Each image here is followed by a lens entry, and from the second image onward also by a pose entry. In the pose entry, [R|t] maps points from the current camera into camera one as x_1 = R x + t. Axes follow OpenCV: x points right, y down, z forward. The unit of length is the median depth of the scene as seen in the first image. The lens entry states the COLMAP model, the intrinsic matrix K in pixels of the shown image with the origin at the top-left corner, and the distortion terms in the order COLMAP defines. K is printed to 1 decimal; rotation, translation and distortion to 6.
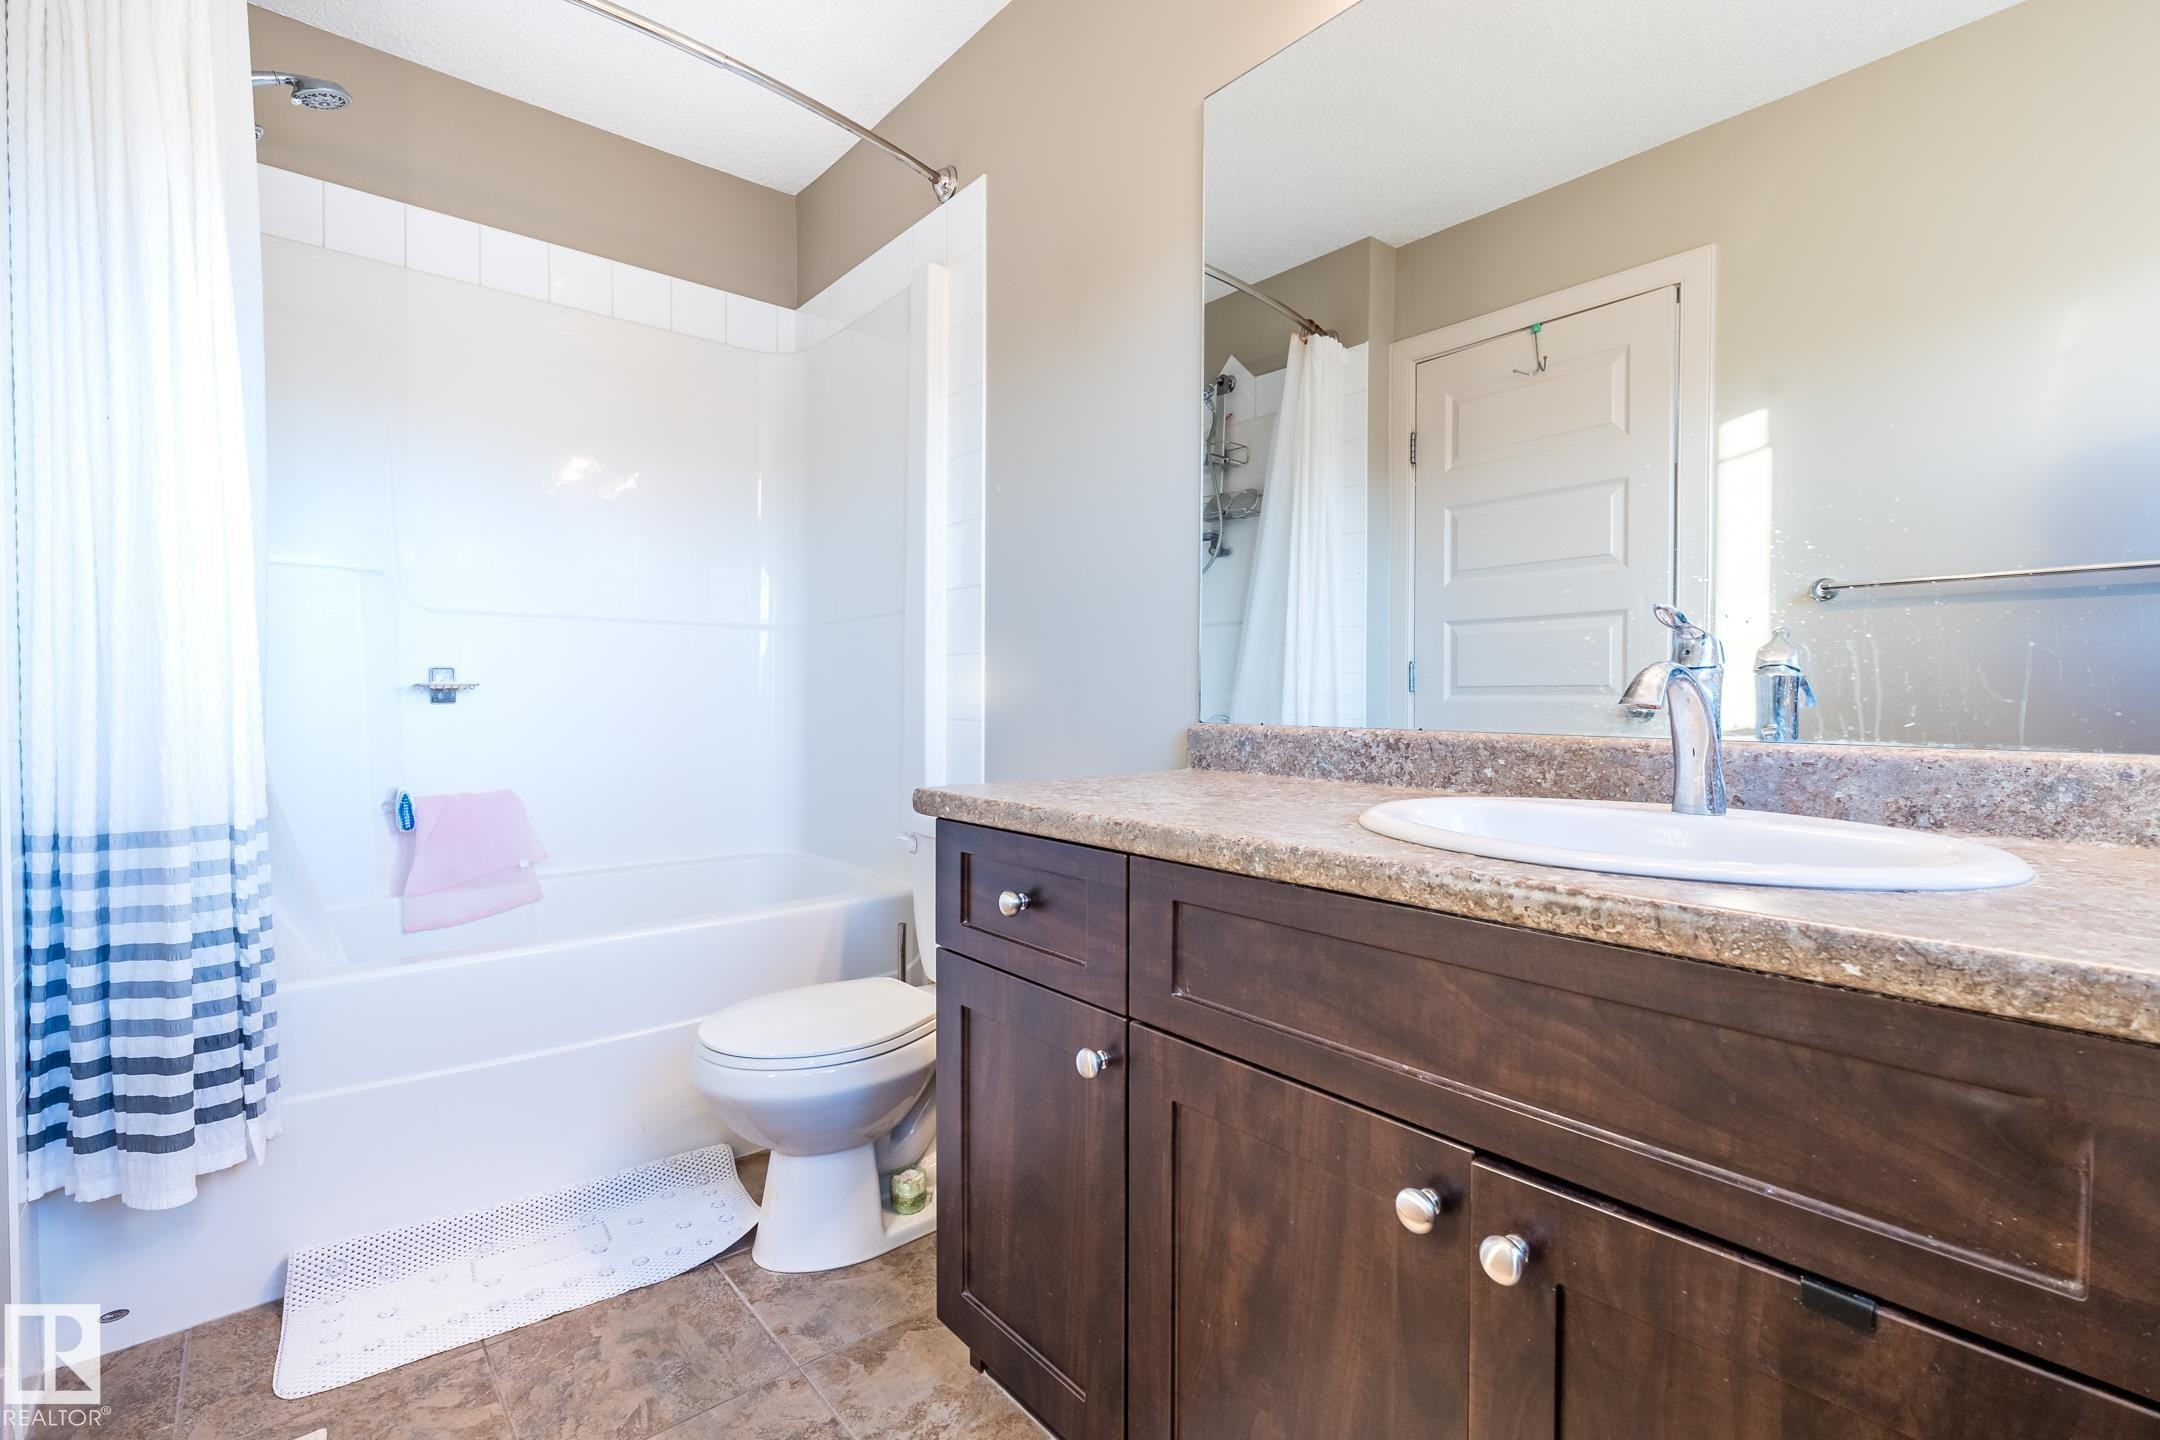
lens RADIAL K [[977.5, 0, 1080.0], [0, 977.5, 720.0], [0, 0, 1]] dist [-0.003457, -0.000236]
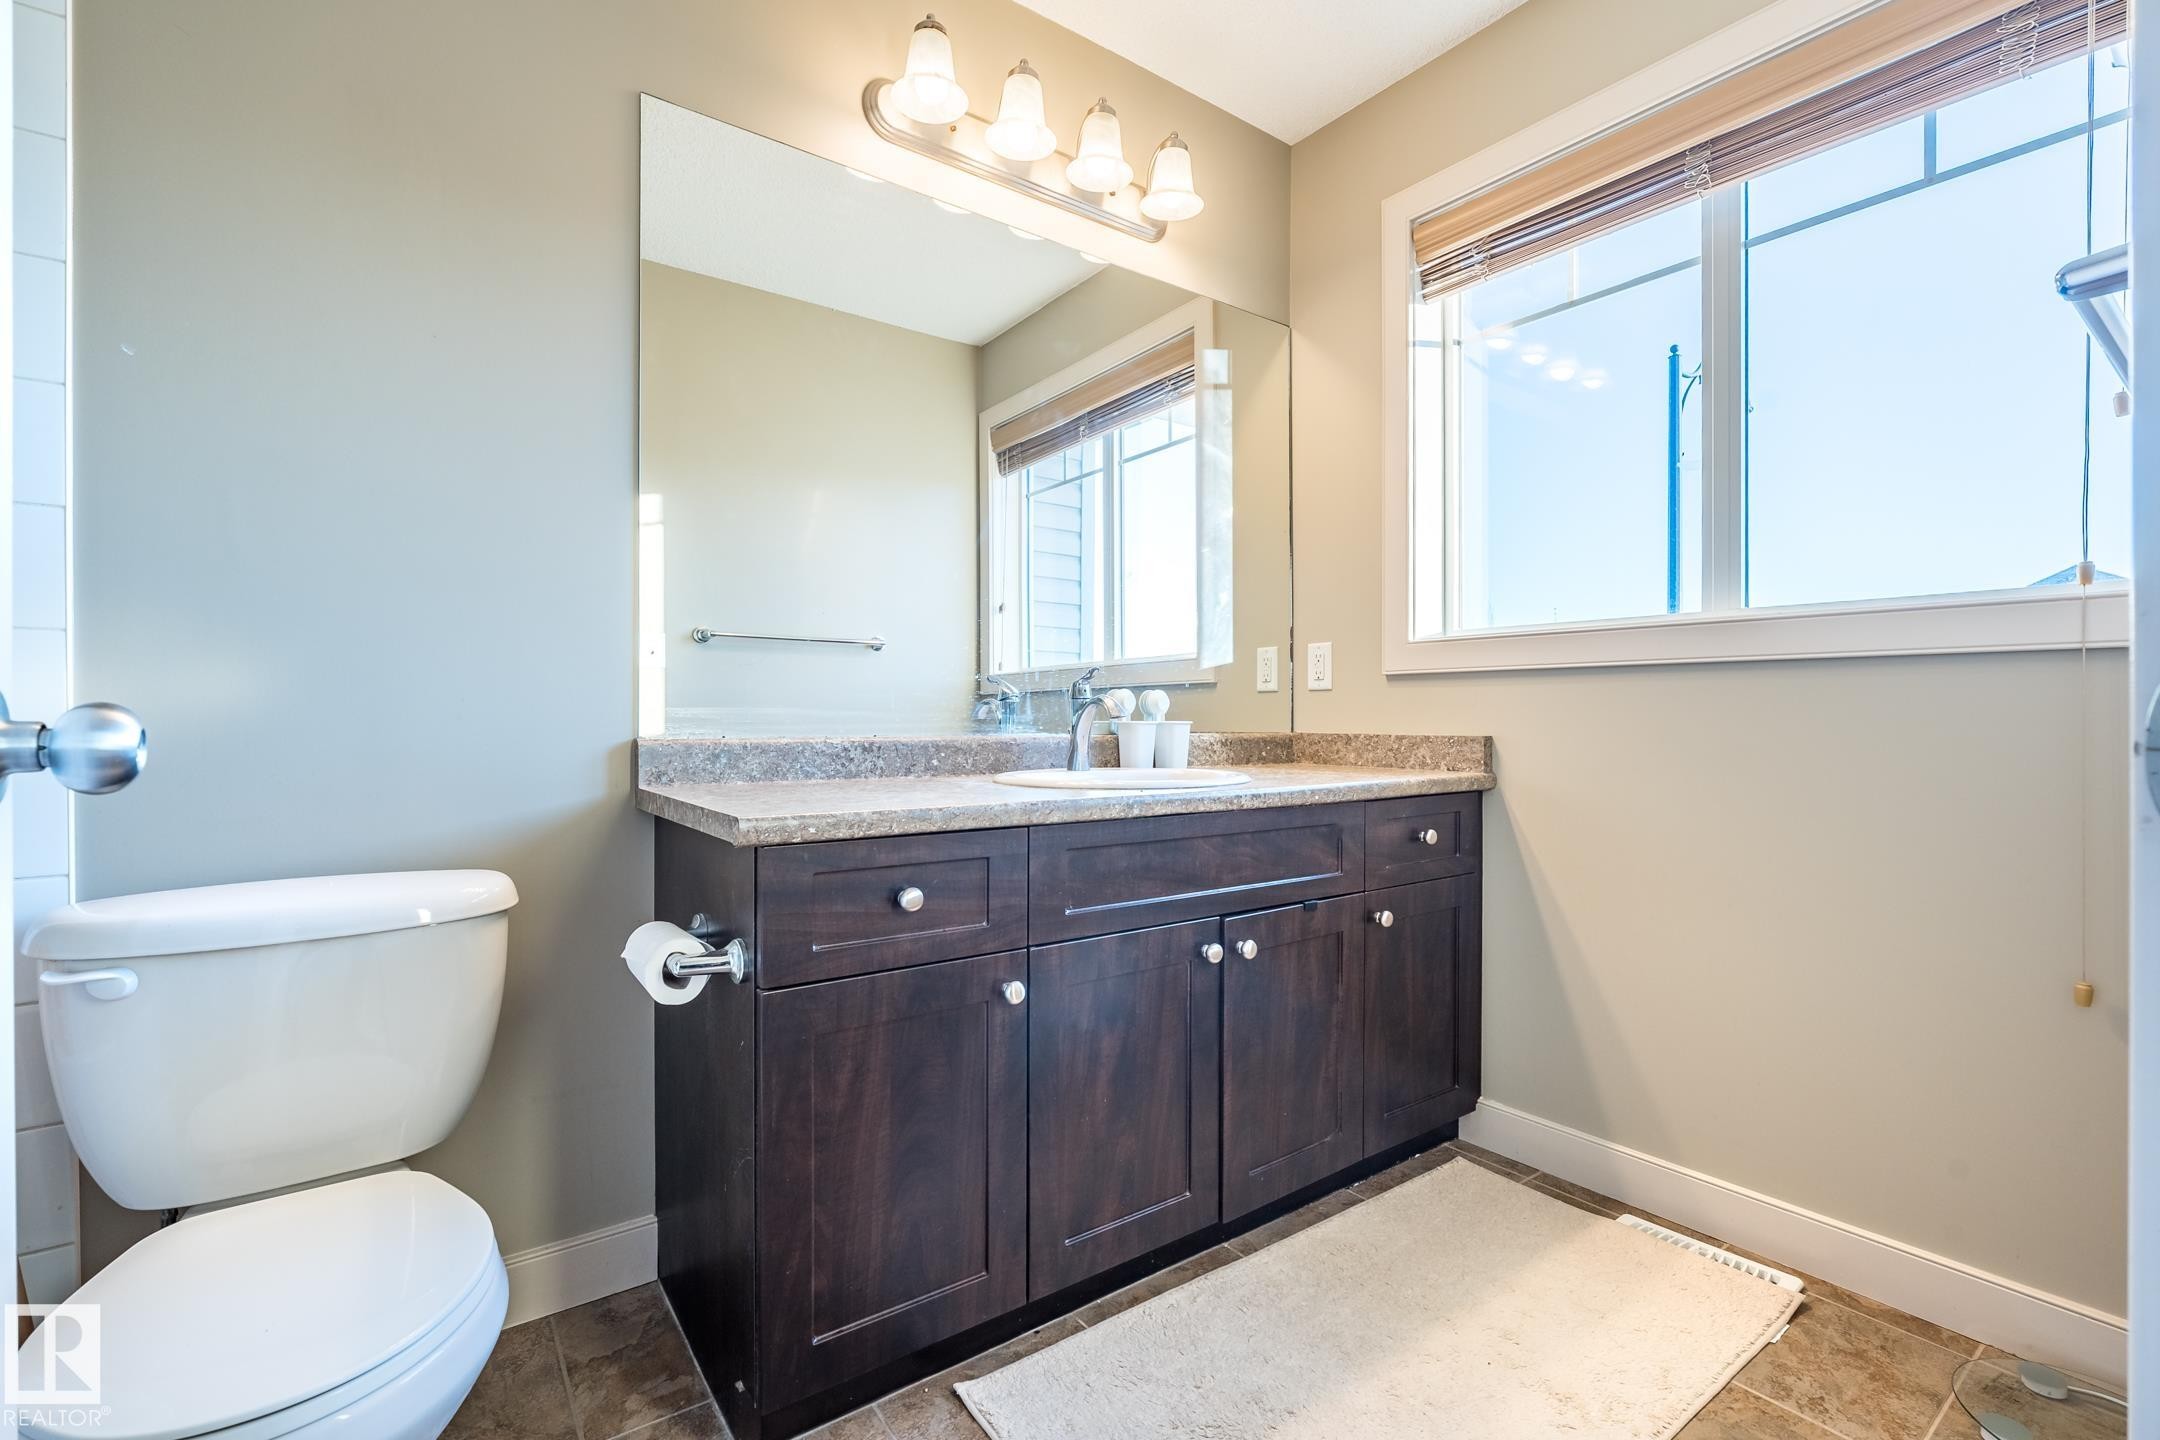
lens RADIAL K [[943.8, 0, 1084.0], [0, 943.8, 716.8], [0, 0, 1]] dist [-0.005041, -0.000110]
pose [[0.058964, -0.003023, 0.998256, -0.993940], [0.020072, 0.999797, 0.001842, -0.014377], [-0.998058, 0.019928, 0.059013, 0.659815]]
